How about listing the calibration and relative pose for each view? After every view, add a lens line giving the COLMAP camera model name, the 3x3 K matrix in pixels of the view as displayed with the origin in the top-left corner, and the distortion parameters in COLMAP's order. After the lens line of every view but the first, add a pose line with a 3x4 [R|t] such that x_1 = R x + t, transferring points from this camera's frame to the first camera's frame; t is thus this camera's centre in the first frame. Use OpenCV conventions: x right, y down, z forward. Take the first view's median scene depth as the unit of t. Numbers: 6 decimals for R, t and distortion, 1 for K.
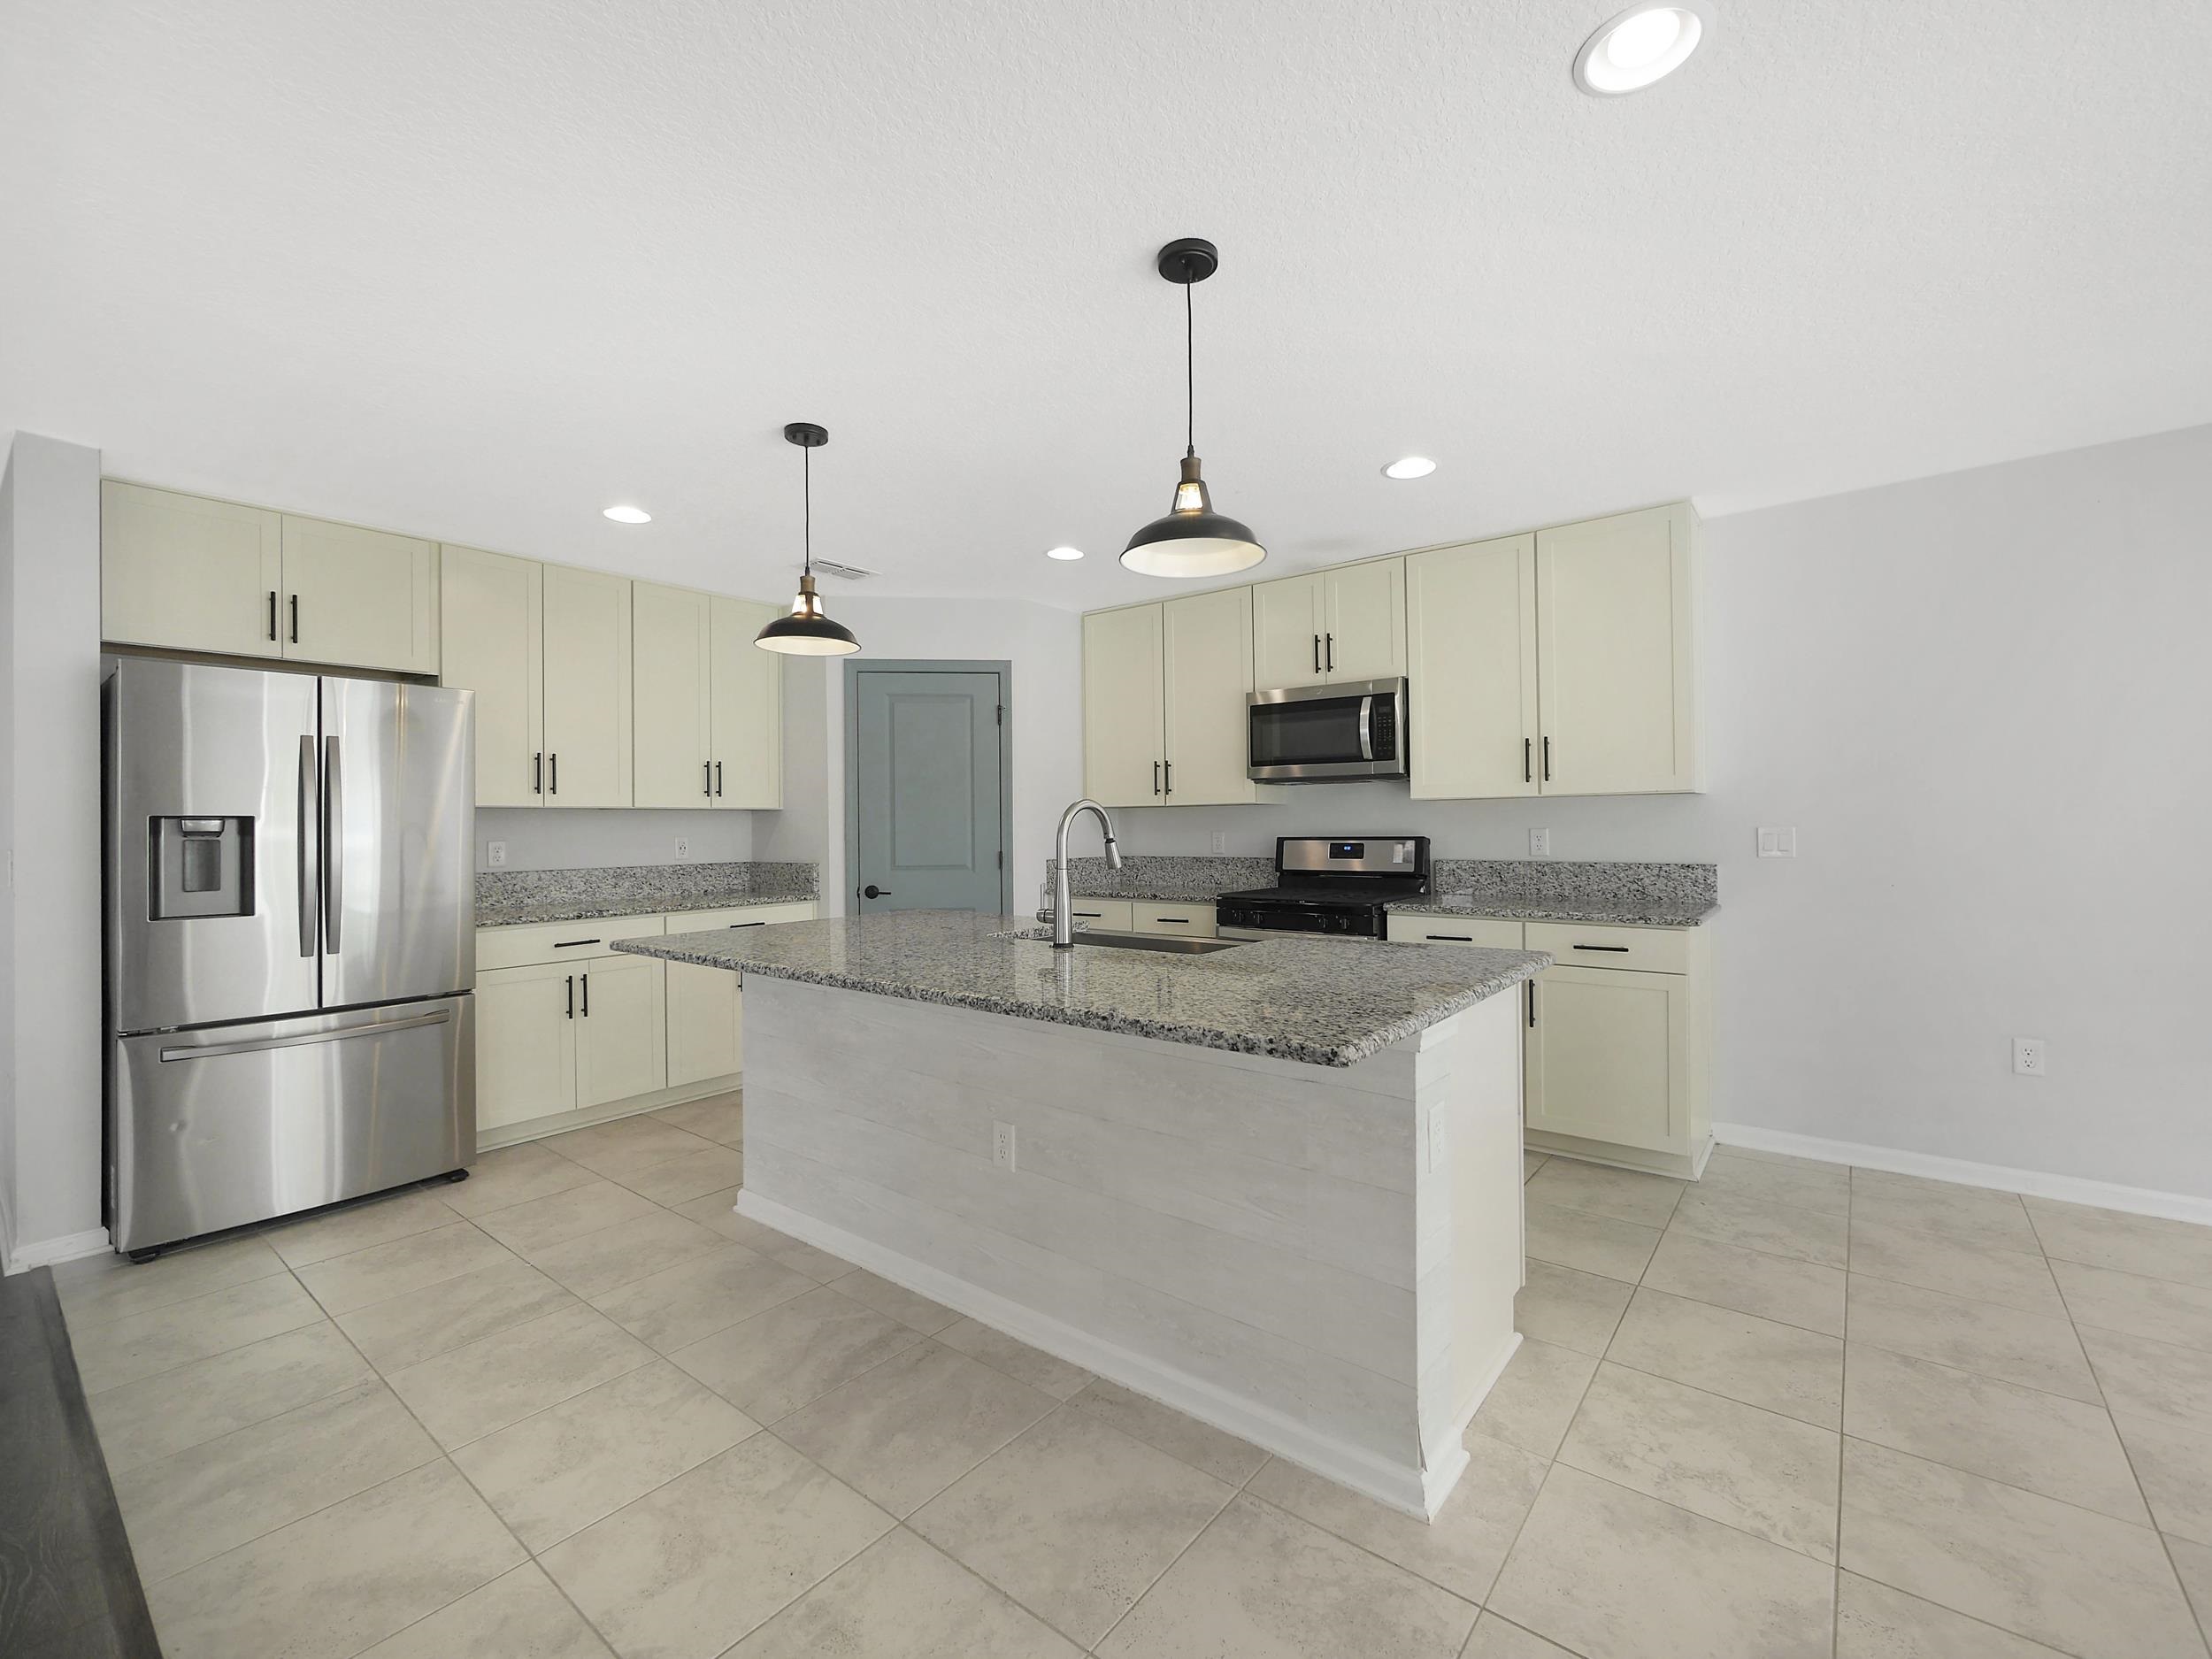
lens RADIAL K [[942.1, 0, 1108.2], [0, 942.1, 818.8], [0, 0, 1]] dist [-0.002477, 0.000054]
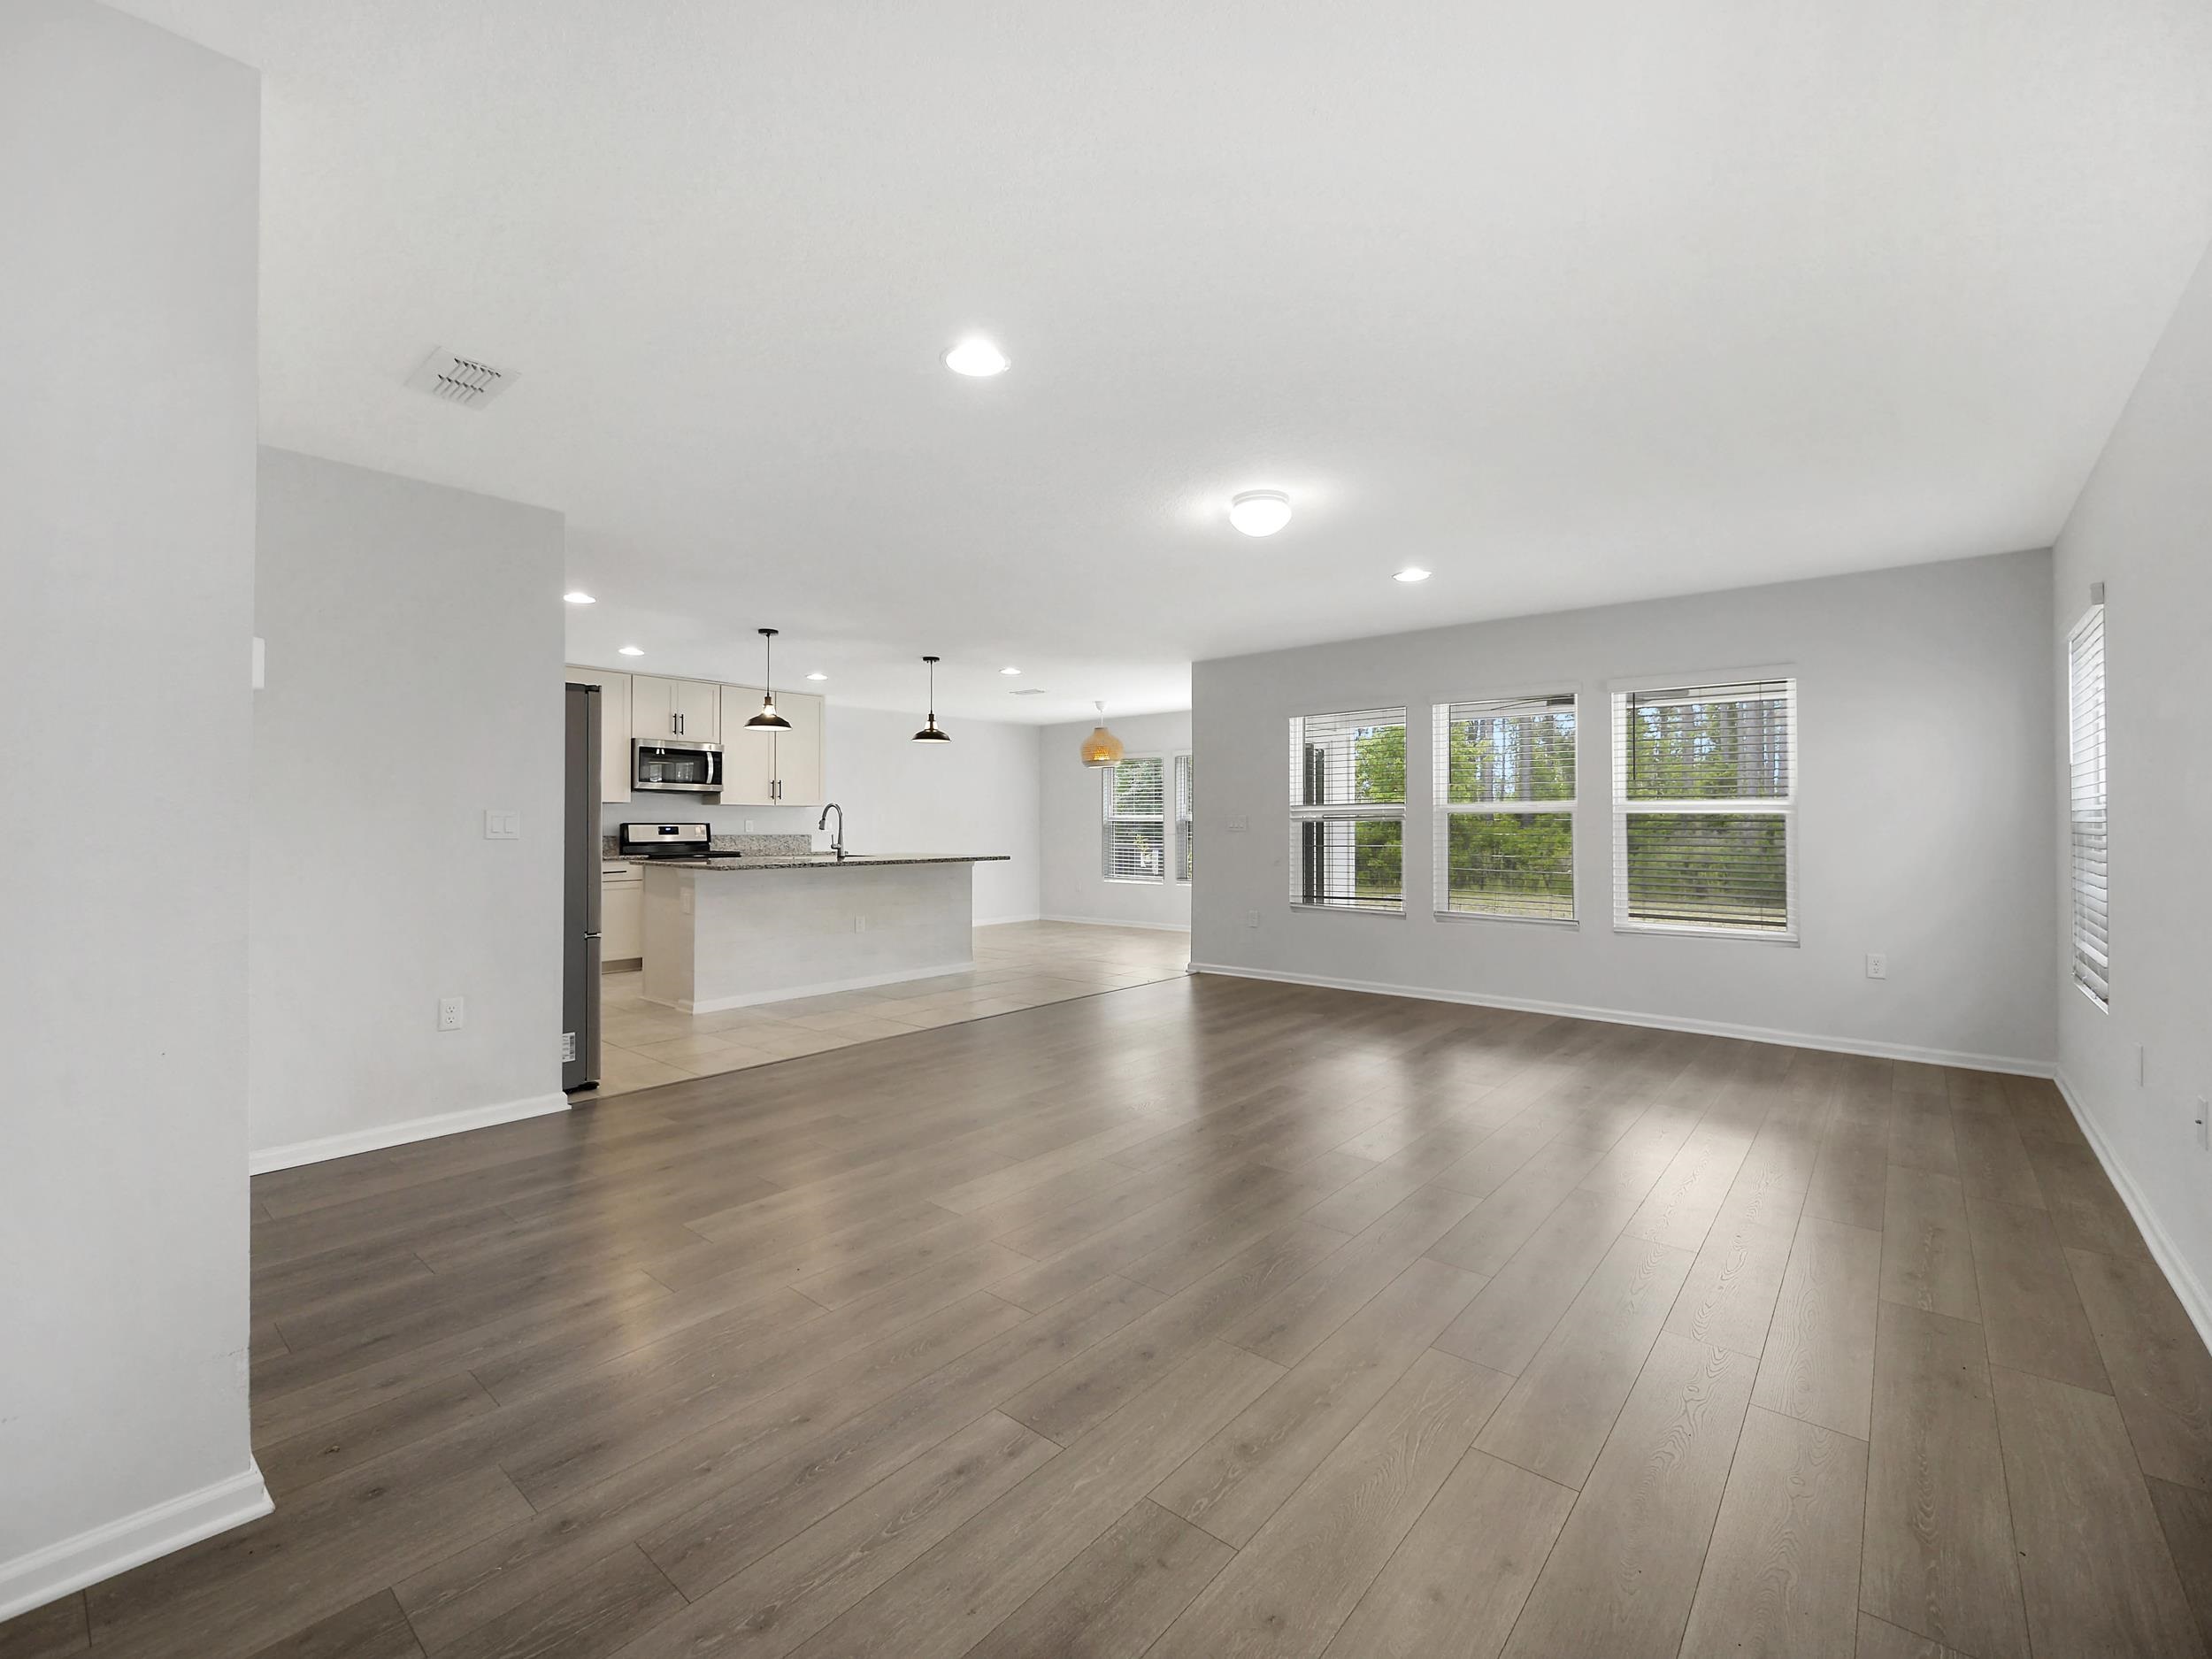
lens RADIAL K [[943.1, 0, 1106.0], [0, 943.1, 829.5], [0, 0, 1]] dist [-0.000036, 0.000082]
pose [[0.042735, 0.007682, 0.999057, -1.685652], [-0.007592, 0.999944, -0.007364, 0.042582], [-0.999058, -0.007270, 0.042791, 0.077447]]
